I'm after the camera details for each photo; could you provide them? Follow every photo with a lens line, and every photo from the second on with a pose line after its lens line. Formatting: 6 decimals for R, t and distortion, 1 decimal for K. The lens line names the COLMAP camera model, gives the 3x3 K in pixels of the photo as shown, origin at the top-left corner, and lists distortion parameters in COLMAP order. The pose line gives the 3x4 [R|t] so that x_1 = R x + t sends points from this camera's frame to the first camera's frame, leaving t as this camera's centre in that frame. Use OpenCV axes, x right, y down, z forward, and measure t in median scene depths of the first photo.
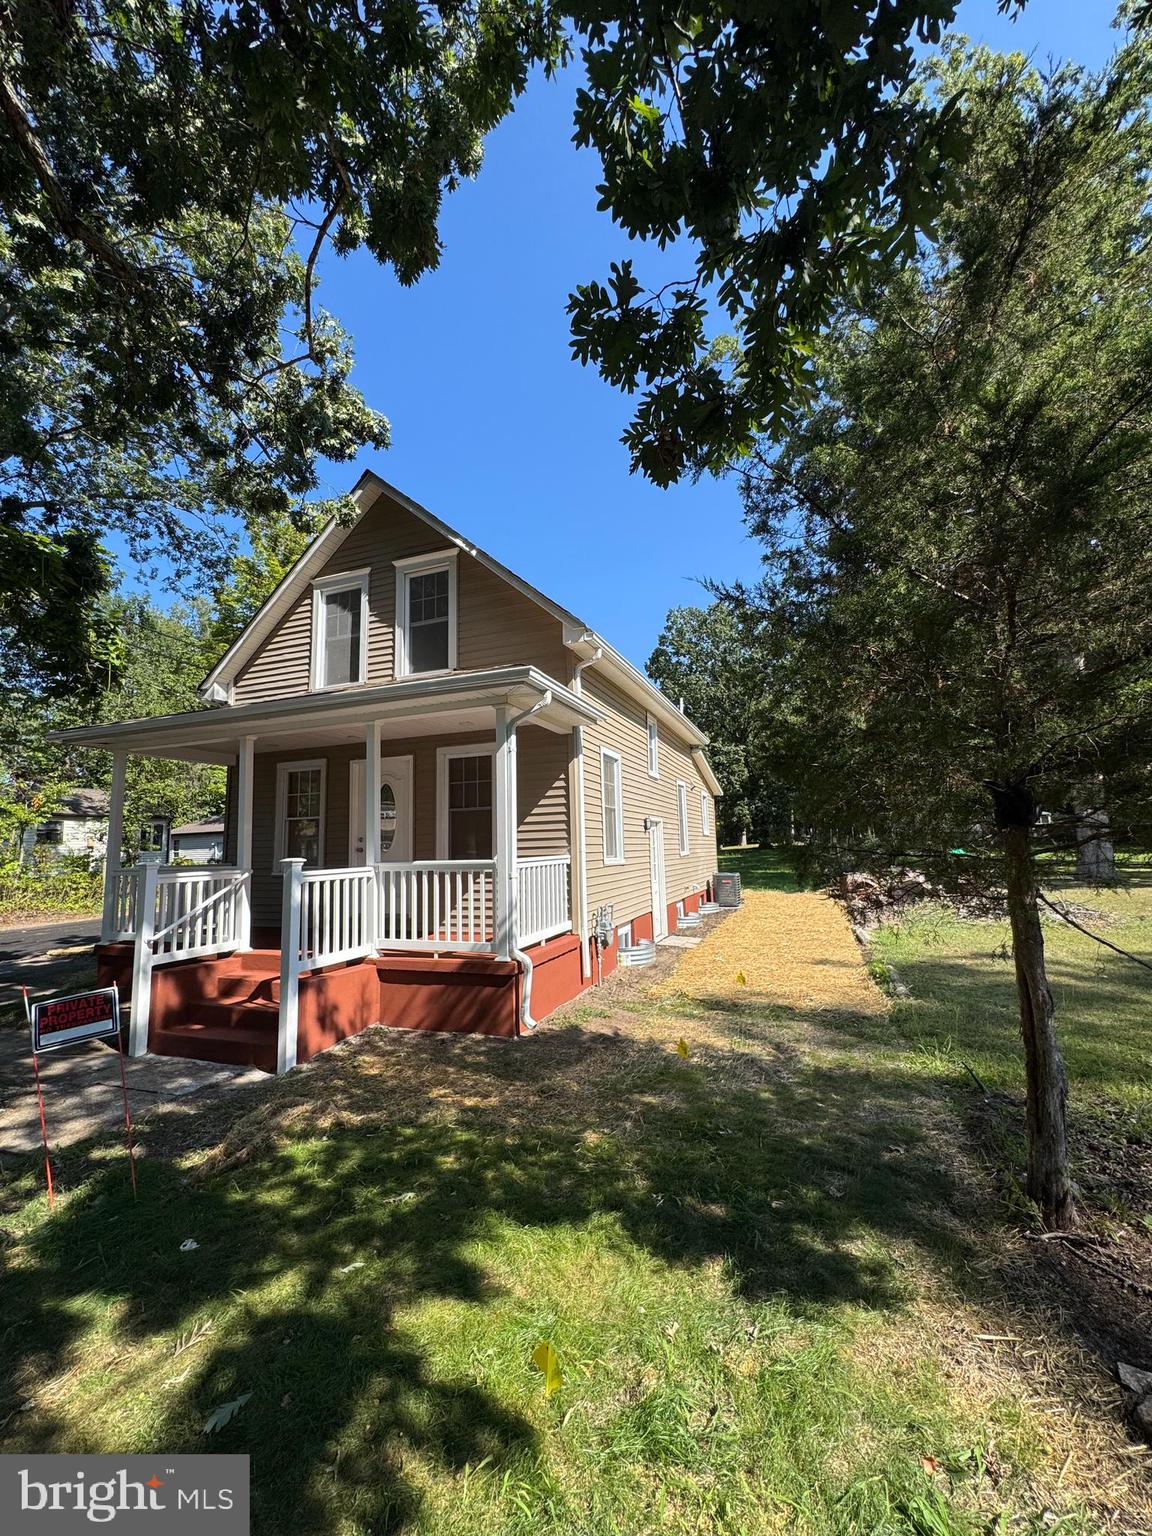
lens RADIAL K [[615.5, 0, 576.0], [0, 615.5, 768.0], [0, 0, 1]] dist [0.010599, 0.000275]
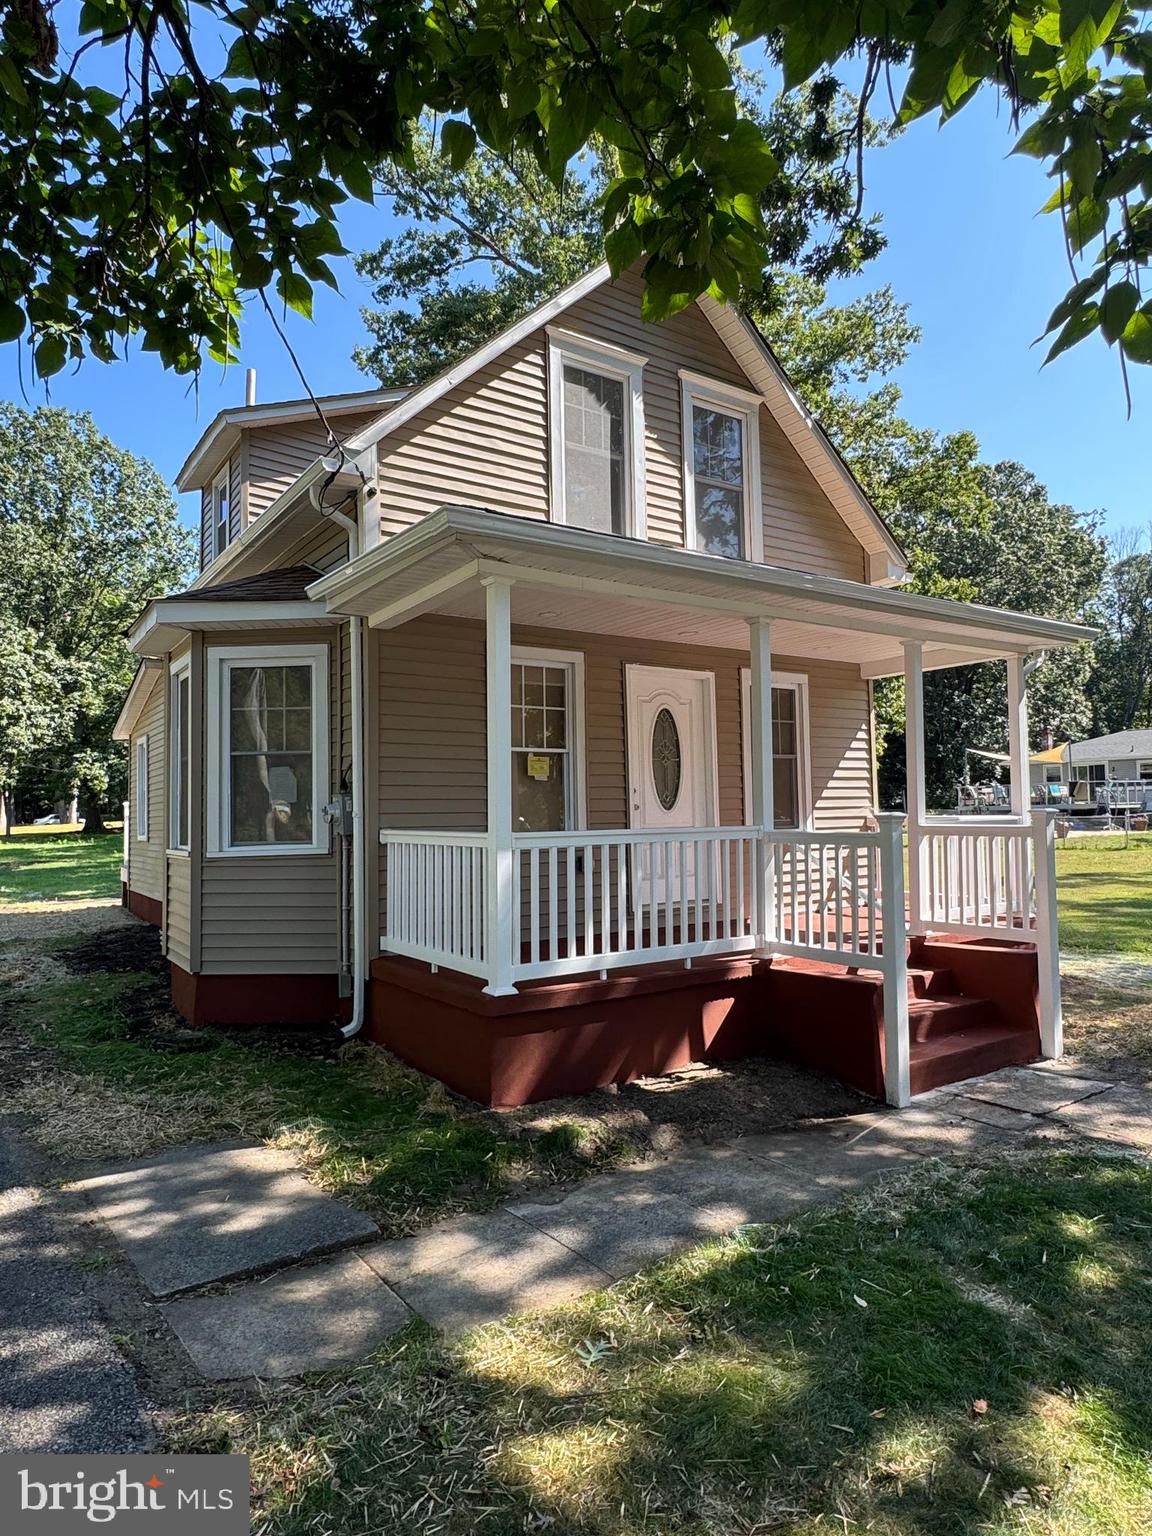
lens RADIAL K [[926.4, 0, 576.0], [0, 926.4, 768.0], [0, 0, 1]] dist [-0.001938, -0.000253]
pose [[0.574308, 0.056045, 0.816718, -1.165070], [-0.106602, 0.994279, 0.006732, 0.092996], [-0.811669, -0.090931, 0.576997, 0.498122]]
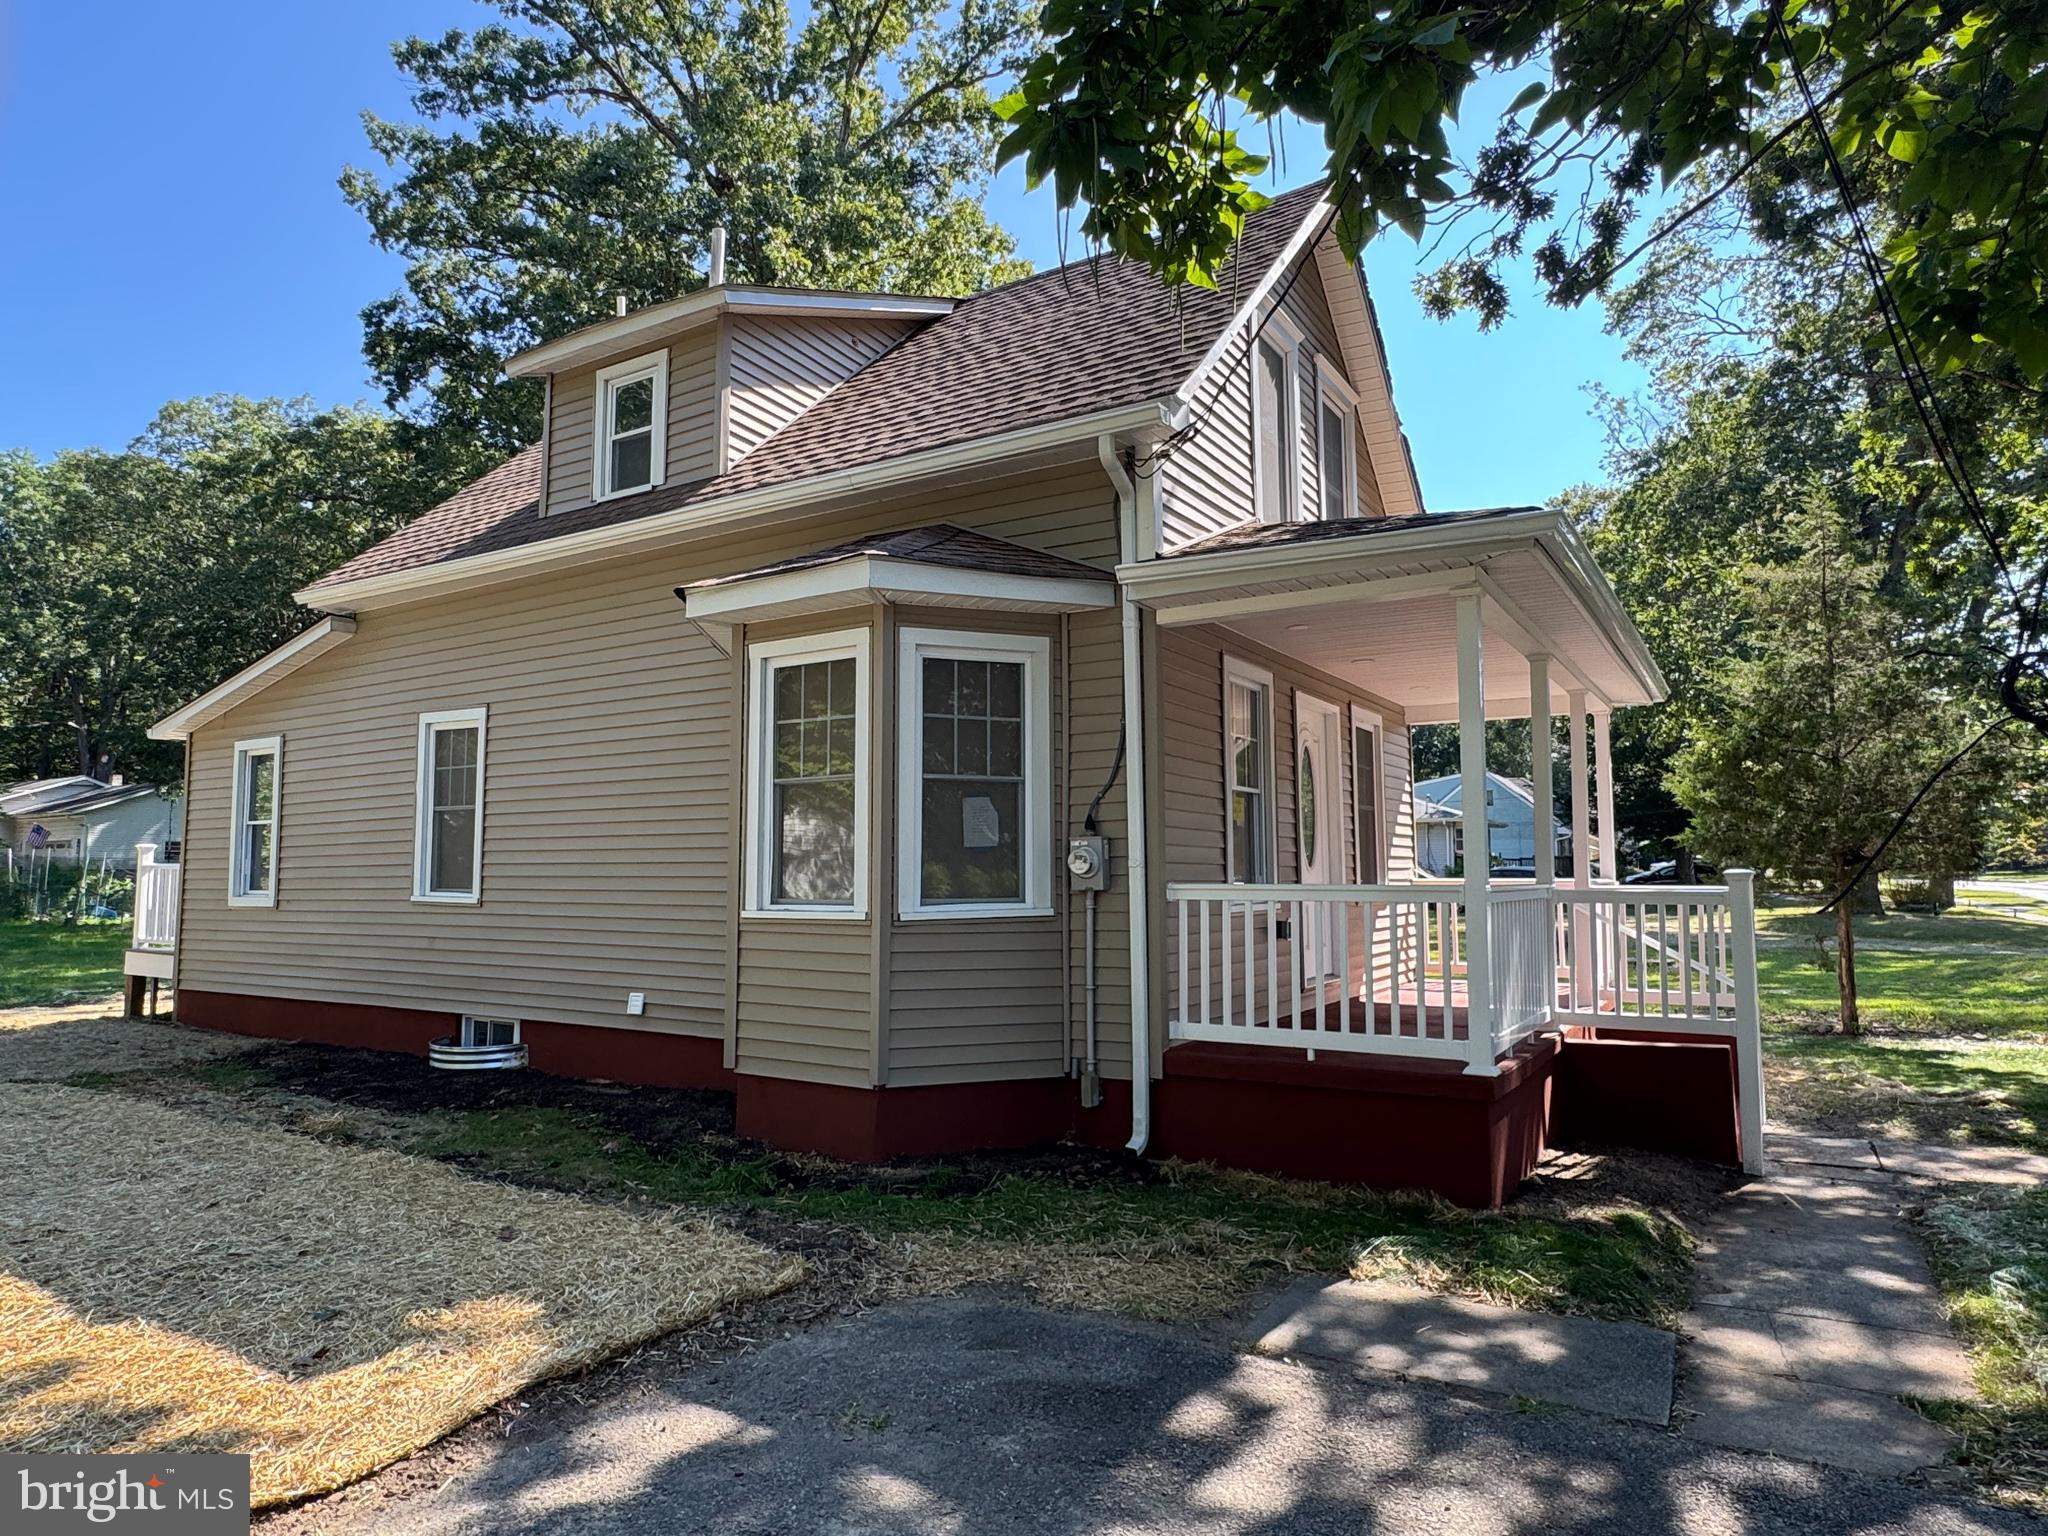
lens RADIAL K [[1235.2, 0, 1024.0], [0, 1235.2, 768.0], [0, 0, 1]] dist [-0.001938, -0.000253]
pose [[0.200515, 0.113256, 0.973122, -1.434072], [-0.130855, 0.987491, -0.087965, 0.176418], [-0.970912, -0.109699, 0.212827, 1.004655]]
